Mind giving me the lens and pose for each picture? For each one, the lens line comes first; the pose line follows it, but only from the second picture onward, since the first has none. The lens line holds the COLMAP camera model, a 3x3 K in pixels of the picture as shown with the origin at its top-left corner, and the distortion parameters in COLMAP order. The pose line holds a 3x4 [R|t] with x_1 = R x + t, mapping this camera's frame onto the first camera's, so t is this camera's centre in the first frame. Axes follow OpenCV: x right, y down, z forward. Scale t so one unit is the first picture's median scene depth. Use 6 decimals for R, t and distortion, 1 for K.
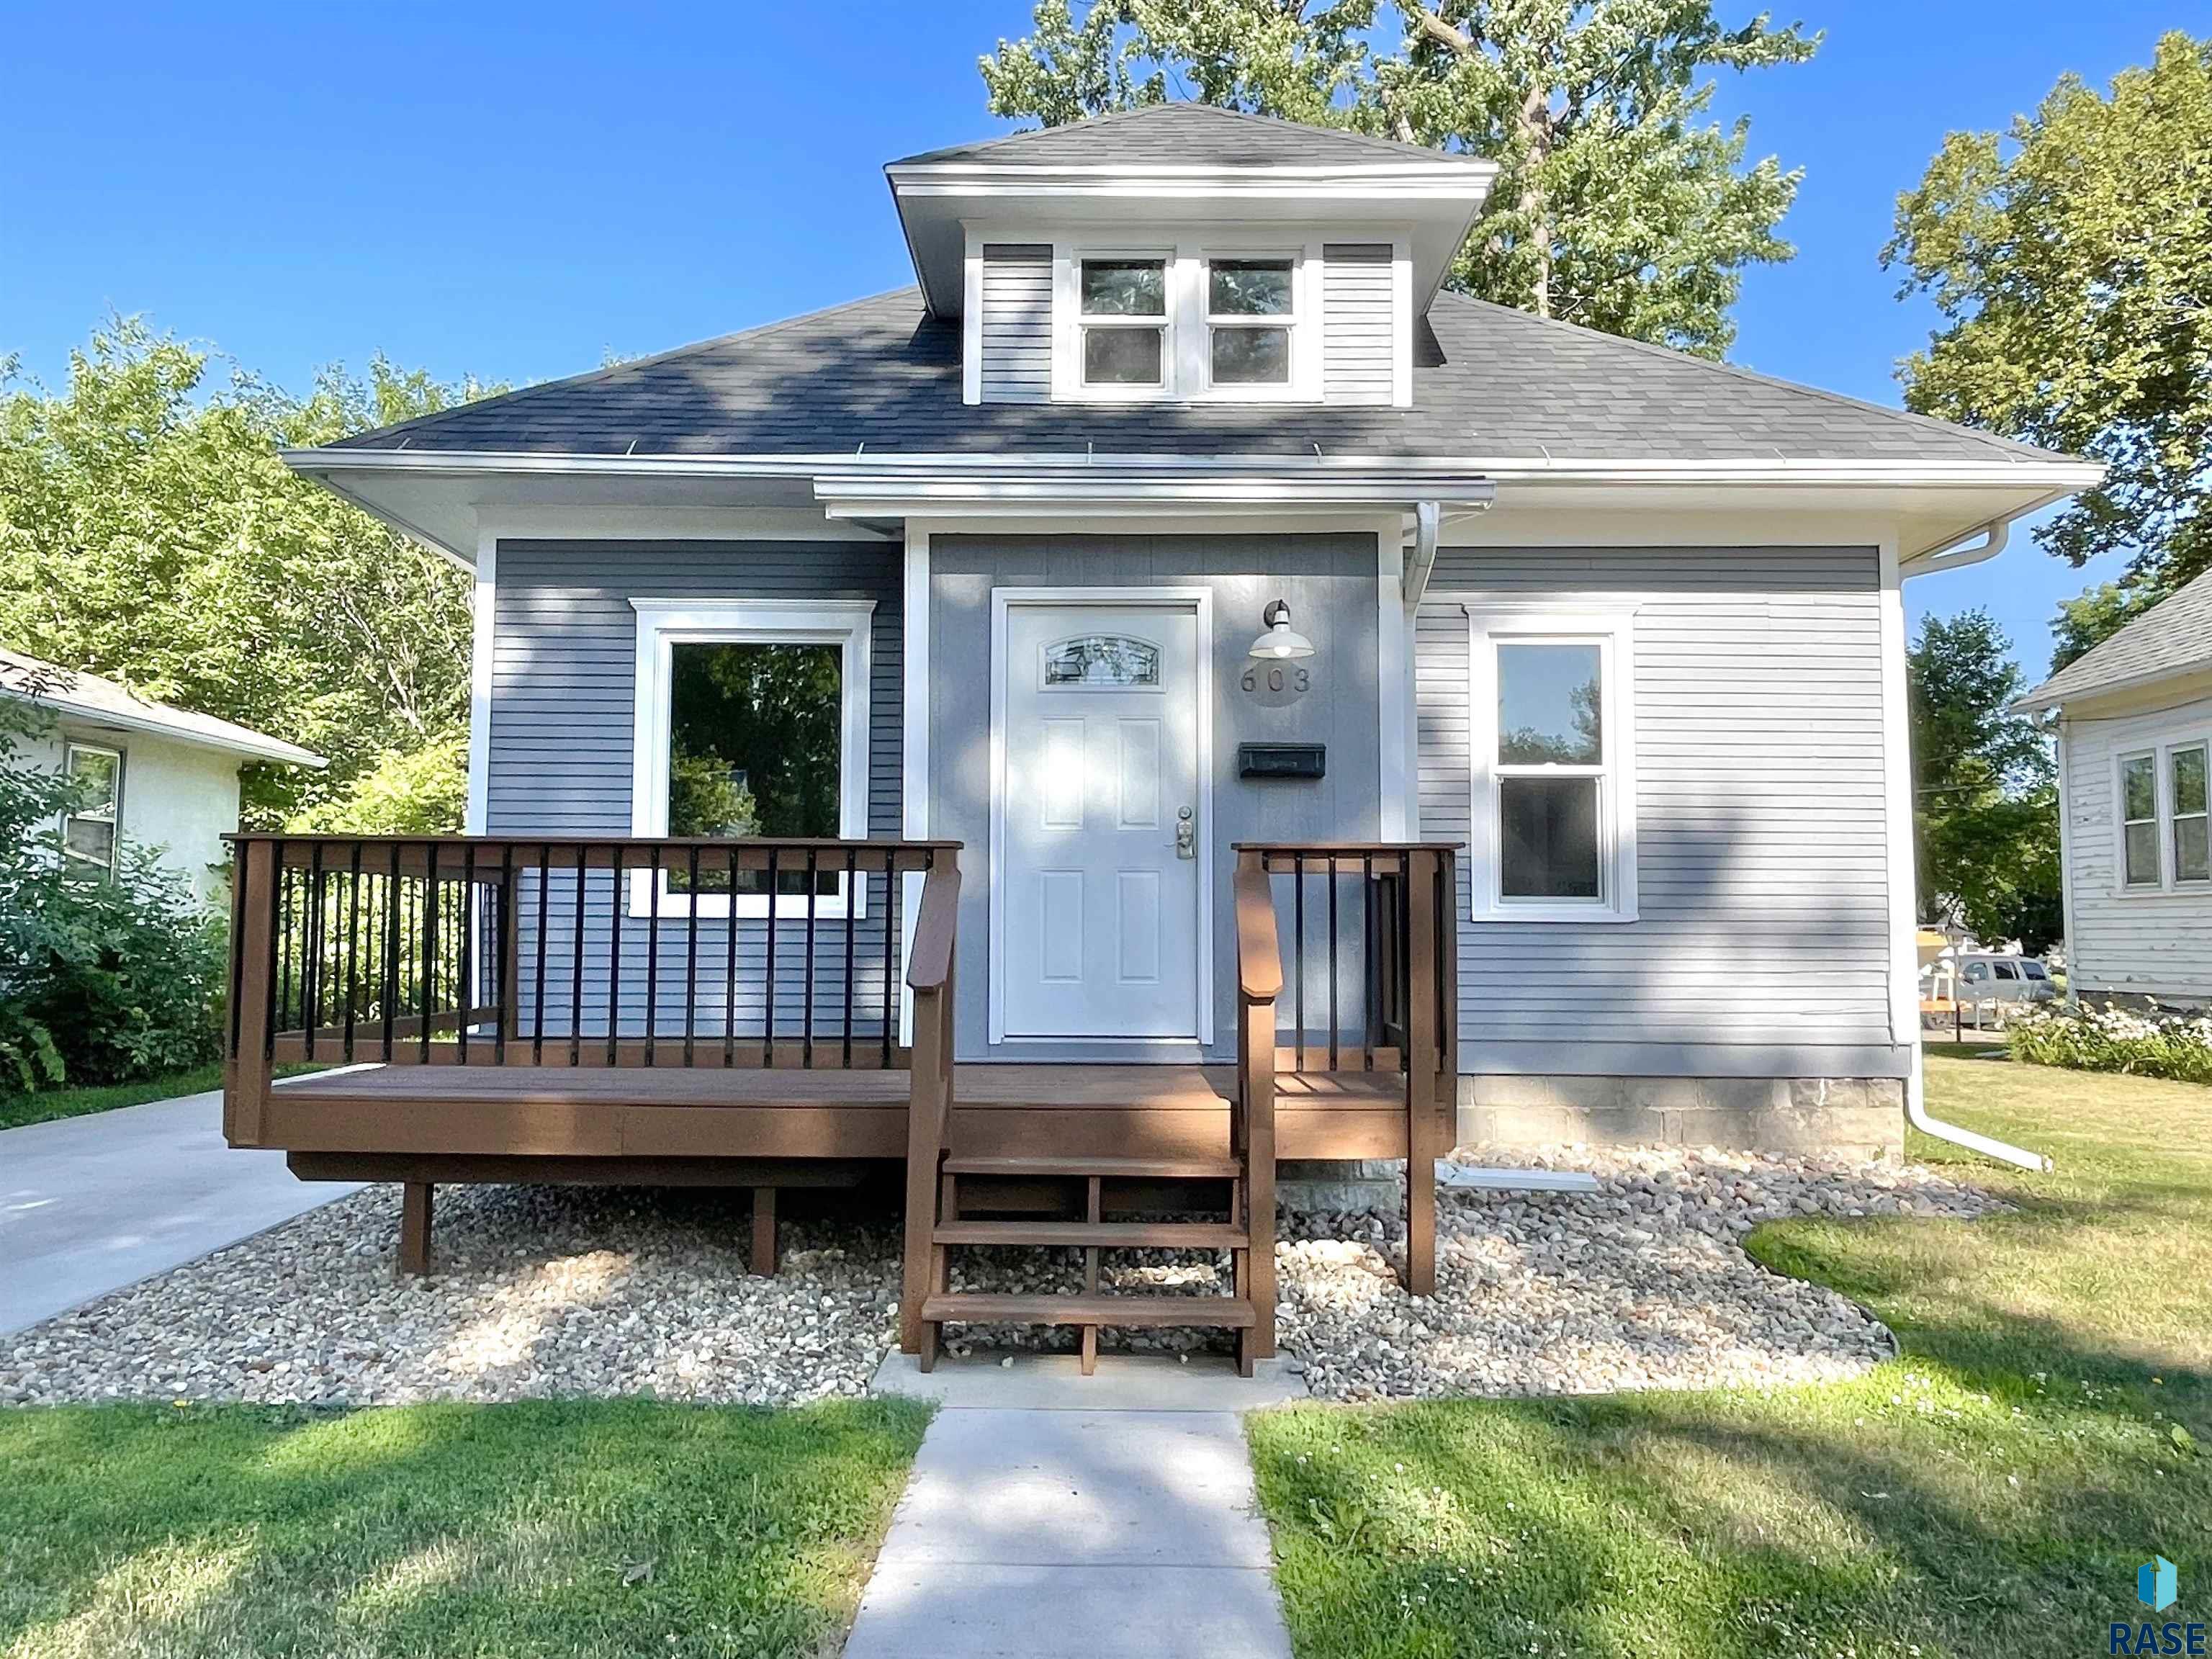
lens RADIAL K [[1598.3, 0, 1104.8], [0, 1598.3, 825.9], [0, 0, 1]] dist [0.038388, -0.012570]
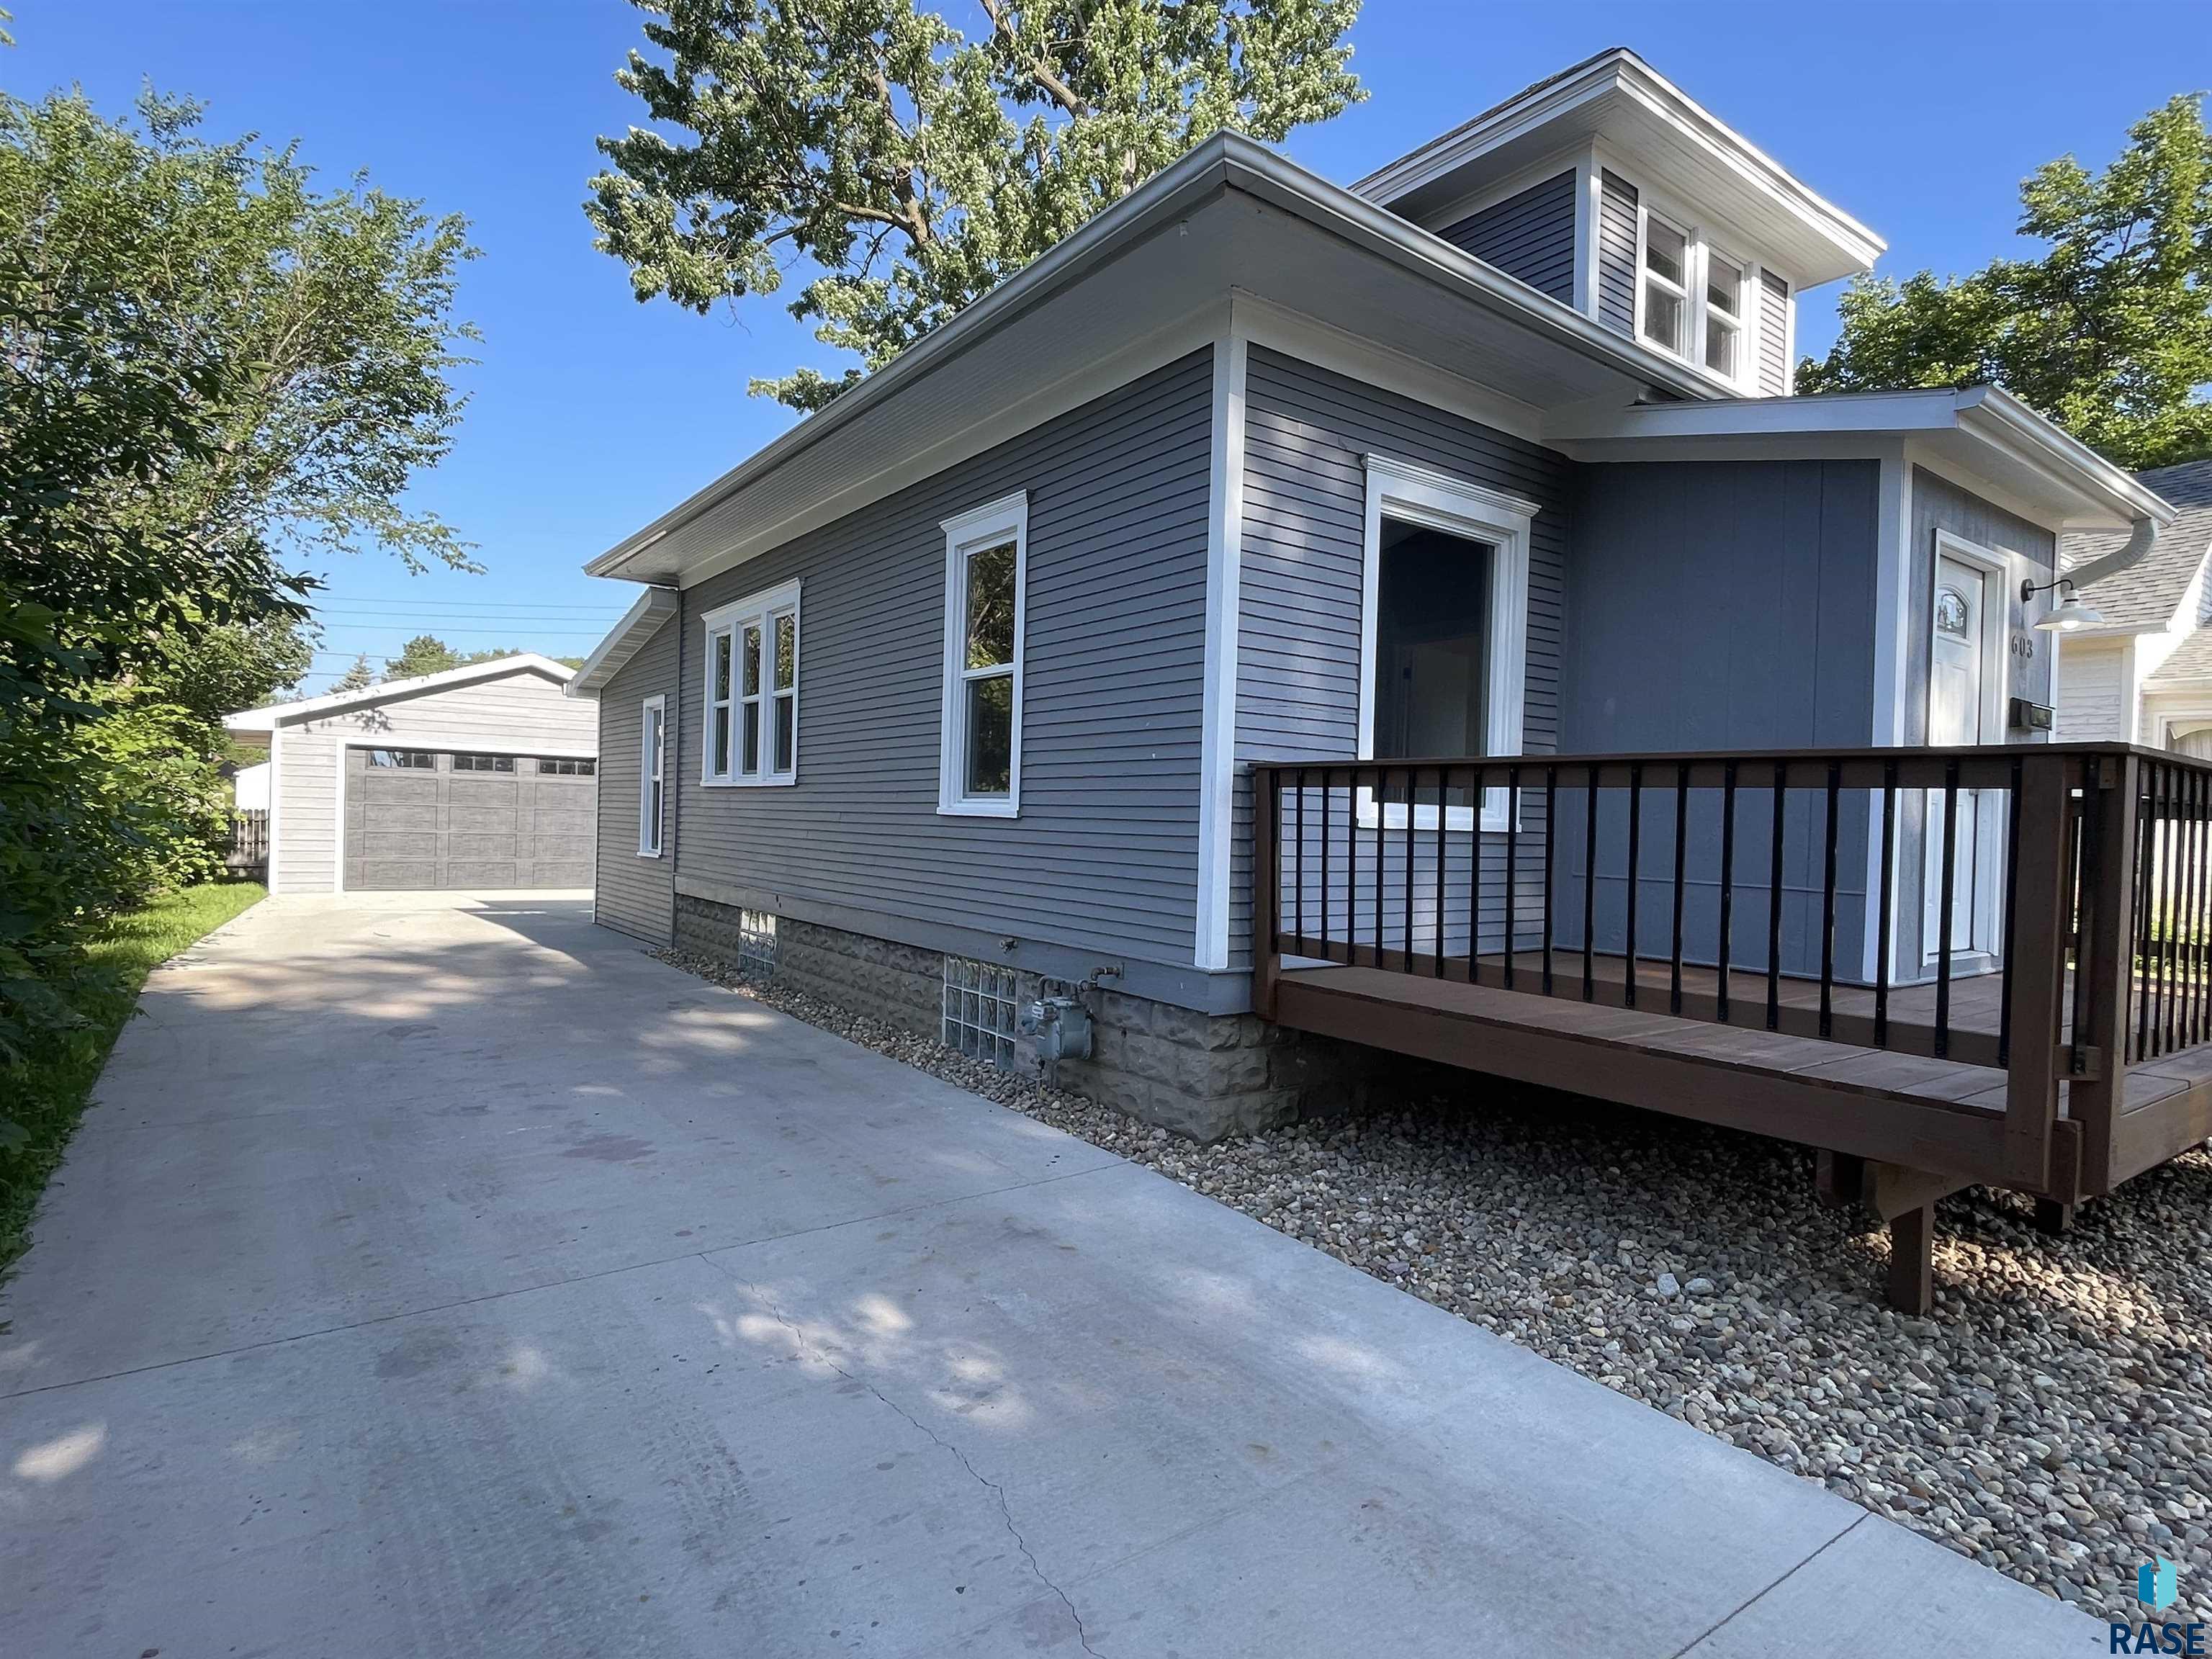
lens RADIAL K [[1167.0, 0, 1089.6], [0, 1167.0, 835.7], [0, 0, 1]] dist [0.005483, 0.002767]
pose [[0.800781, 0.007260, 0.598913, -0.777322], [-0.064554, 0.995148, 0.074248, 0.023132], [-0.595469, -0.098119, 0.797364, 0.572627]]
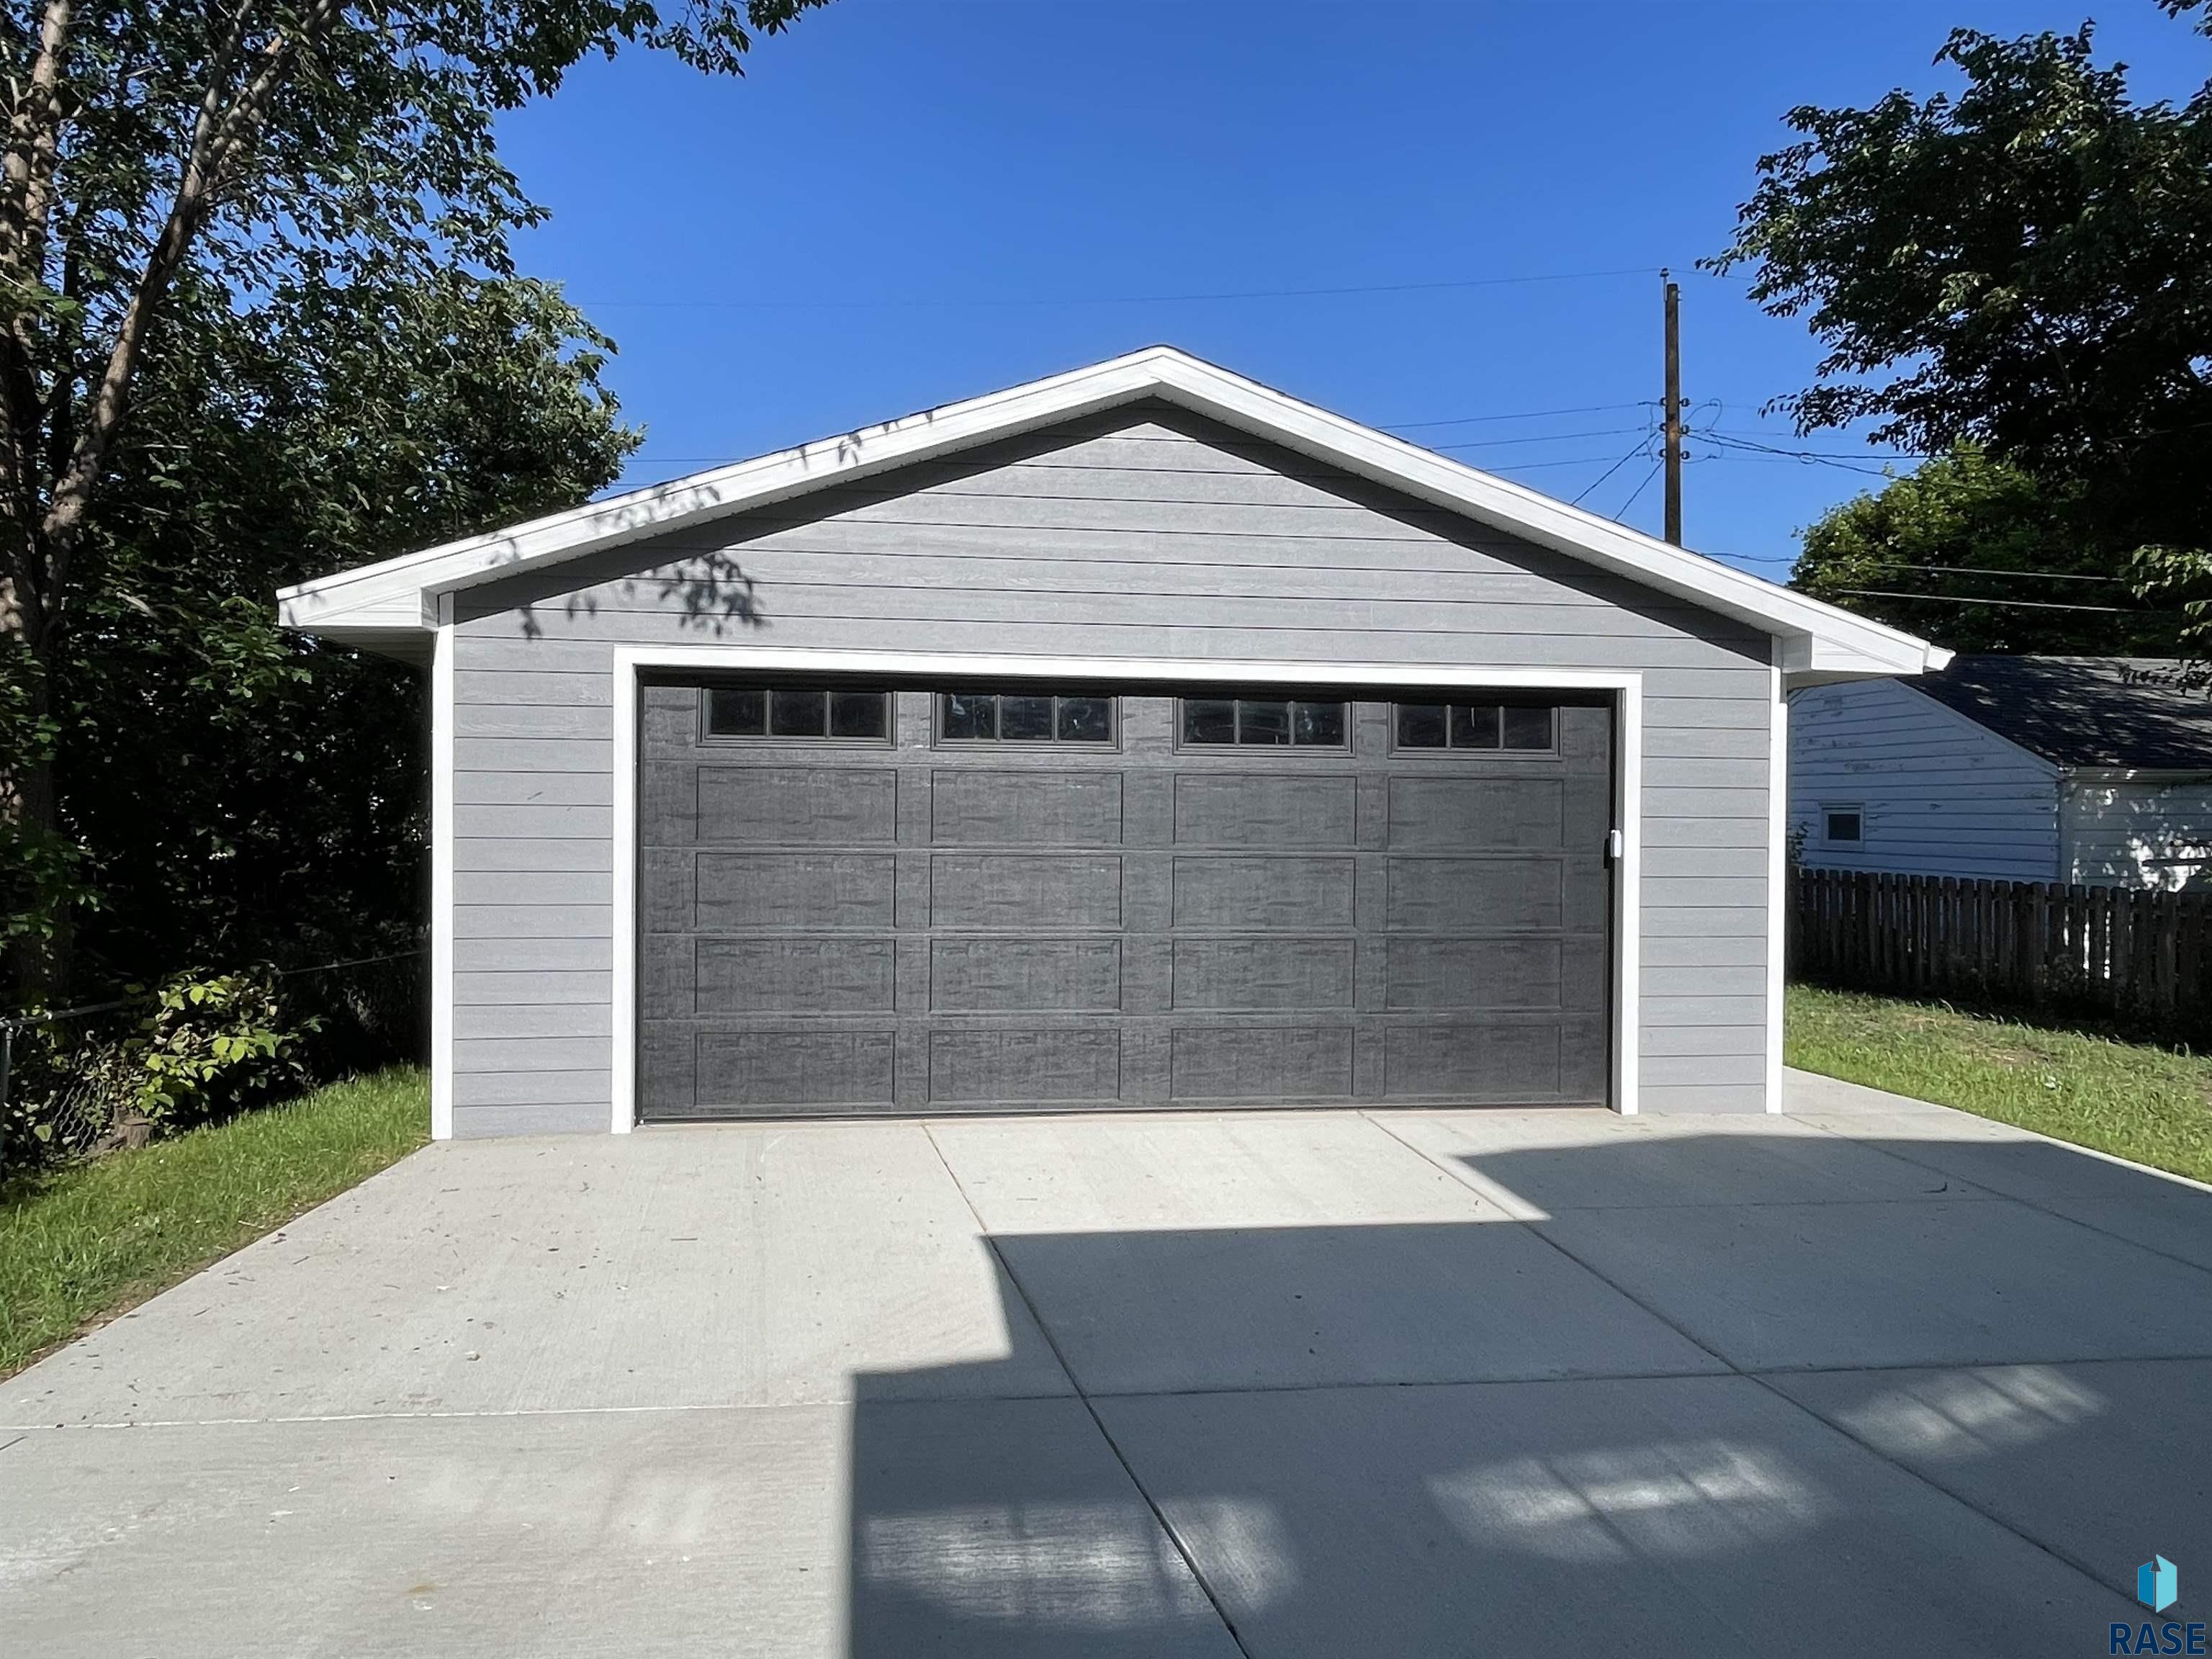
lens RADIAL K [[1491.6, 0, 1101.3], [0, 1491.6, 826.0], [0, 0, 1]] dist [-0.050085, -0.000755]
pose [[0.991100, -0.001659, 0.133108, -0.453919], [-0.006173, 0.998274, 0.058401, 0.134944], [-0.132975, -0.058703, 0.989379, 2.096676]]
